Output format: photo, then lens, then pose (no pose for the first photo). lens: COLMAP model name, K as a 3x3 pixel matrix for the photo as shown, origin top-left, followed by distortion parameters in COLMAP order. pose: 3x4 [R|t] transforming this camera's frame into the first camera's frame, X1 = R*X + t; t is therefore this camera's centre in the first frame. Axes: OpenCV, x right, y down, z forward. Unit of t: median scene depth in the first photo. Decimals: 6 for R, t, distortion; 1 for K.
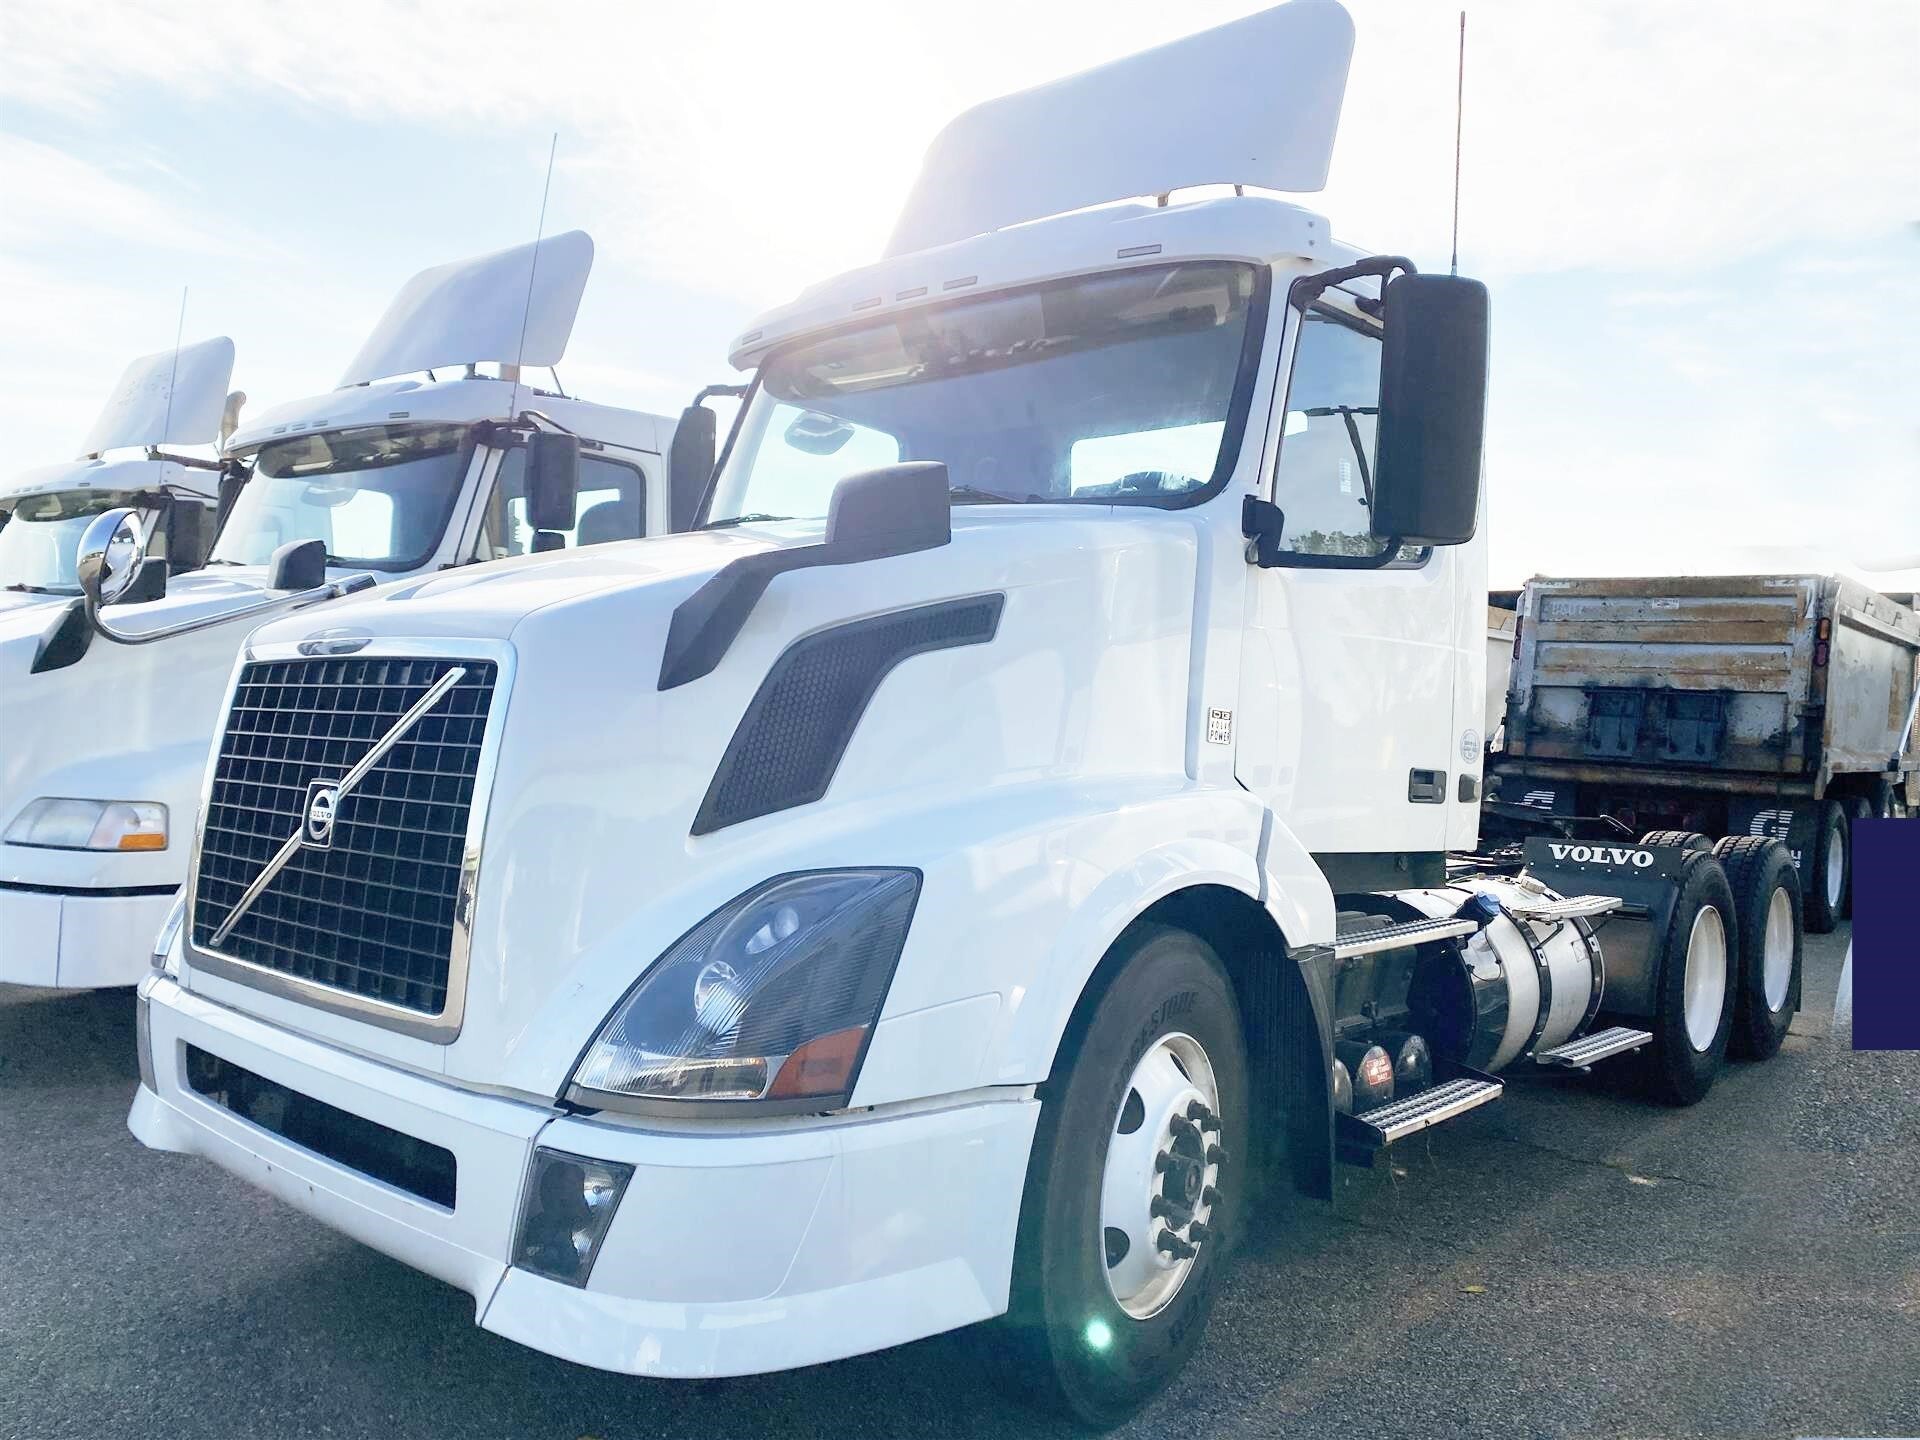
lens RADIAL K [[1371.6, 0, 960.0], [0, 1371.6, 720.0], [0, 0, 1]] dist [-0.003094, -0.003129]
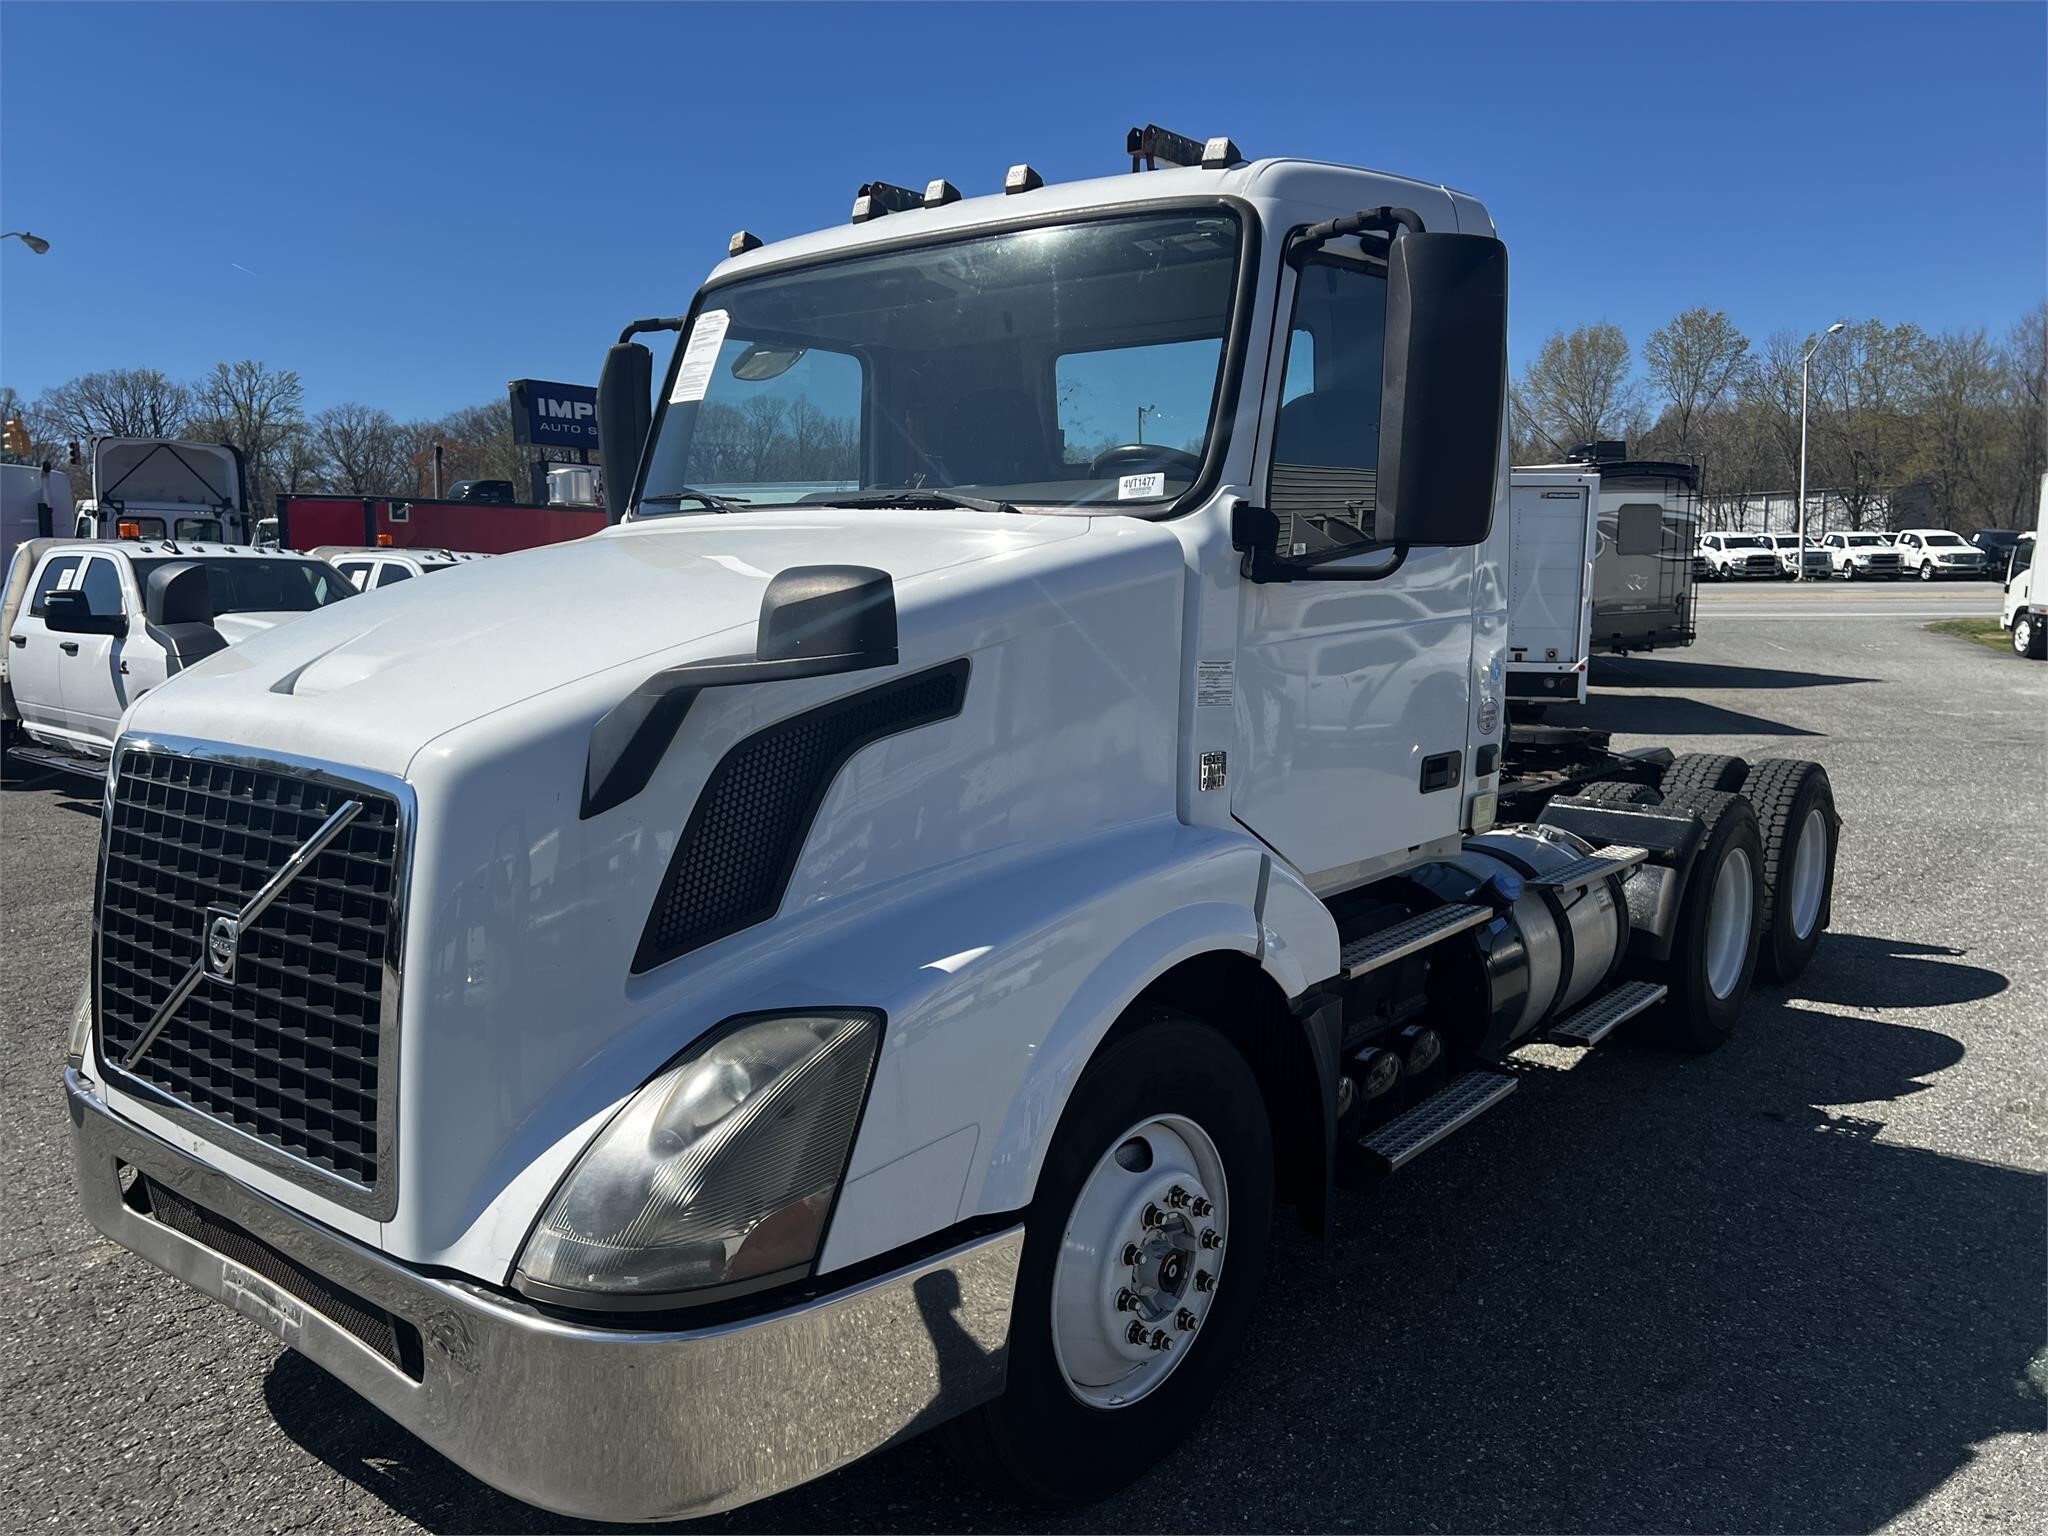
lens RADIAL K [[1463.1, 0, 1024.0], [0, 1463.1, 768.0], [0, 0, 1]] dist [-0.003094, -0.003129]
pose [[0.998652, -0.040988, 0.031851, 0.036115], [0.035332, 0.986262, 0.161367, -0.177400], [-0.038027, -0.160024, 0.986380, 0.043937]]
